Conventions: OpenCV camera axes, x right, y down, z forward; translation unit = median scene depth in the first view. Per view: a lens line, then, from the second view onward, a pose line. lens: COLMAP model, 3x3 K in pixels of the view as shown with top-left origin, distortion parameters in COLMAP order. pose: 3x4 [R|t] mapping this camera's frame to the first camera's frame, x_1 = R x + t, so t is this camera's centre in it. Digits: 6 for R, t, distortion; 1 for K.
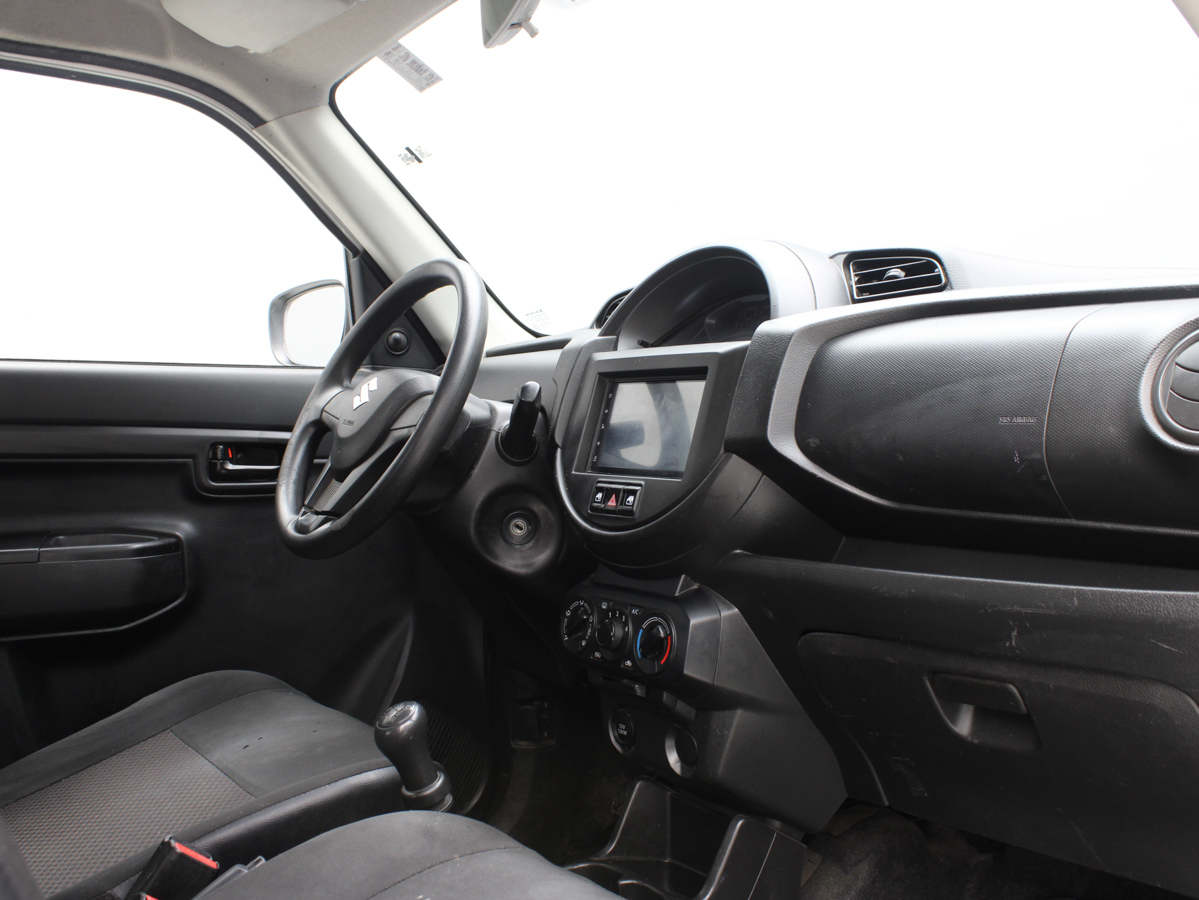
lens RADIAL K [[1191.1, 0, 575.3], [0, 1191.1, 450.9], [0, 0, 1]] dist [-0.098572, 0.000000]
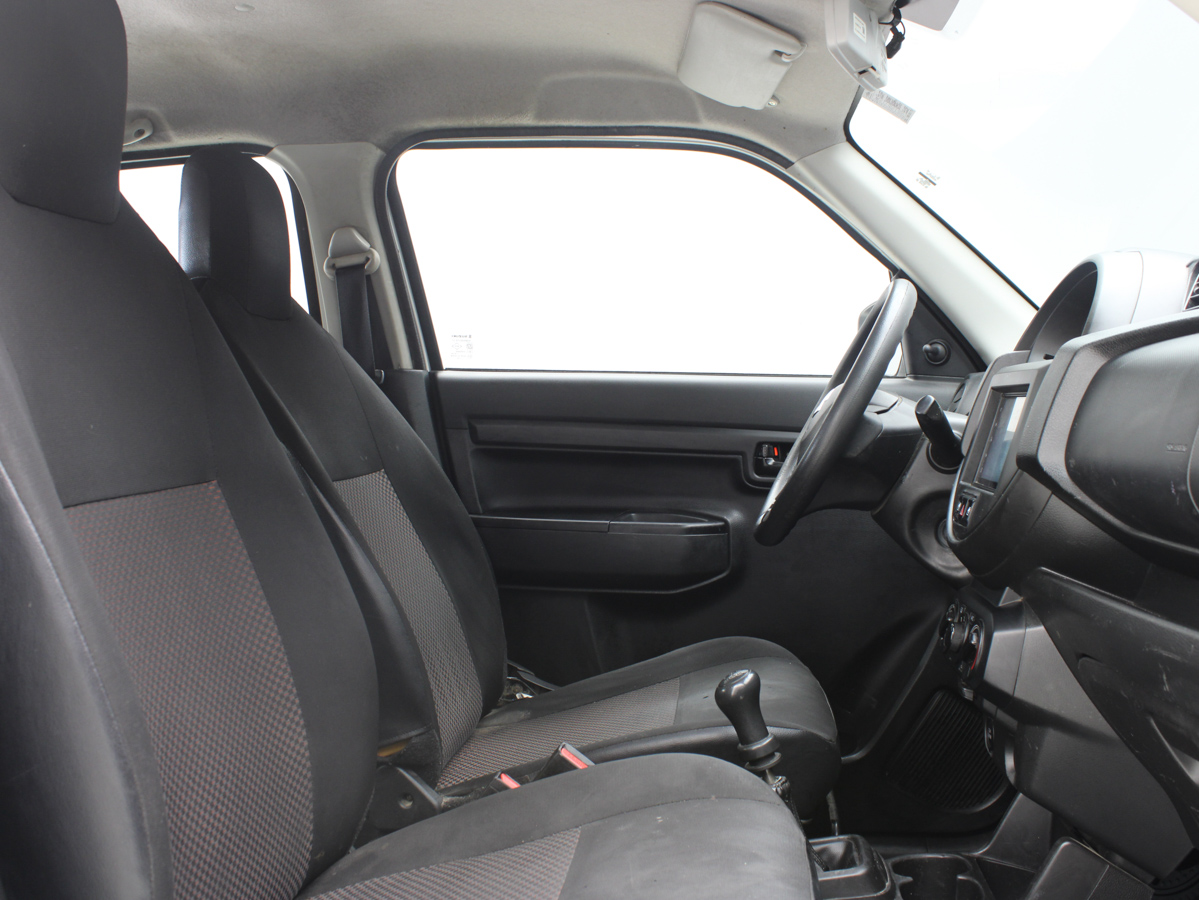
lens RADIAL K [[1191.1, 0, 600.5], [0, 1191.1, 447.0], [0, 0, 1]] dist [-0.098572, 0.000000]
pose [[0.765346, 0.033323, -0.642756, 0.395933], [-0.032196, 0.999391, 0.013476, -0.015649], [0.642813, 0.010380, 0.765953, -0.000148]]
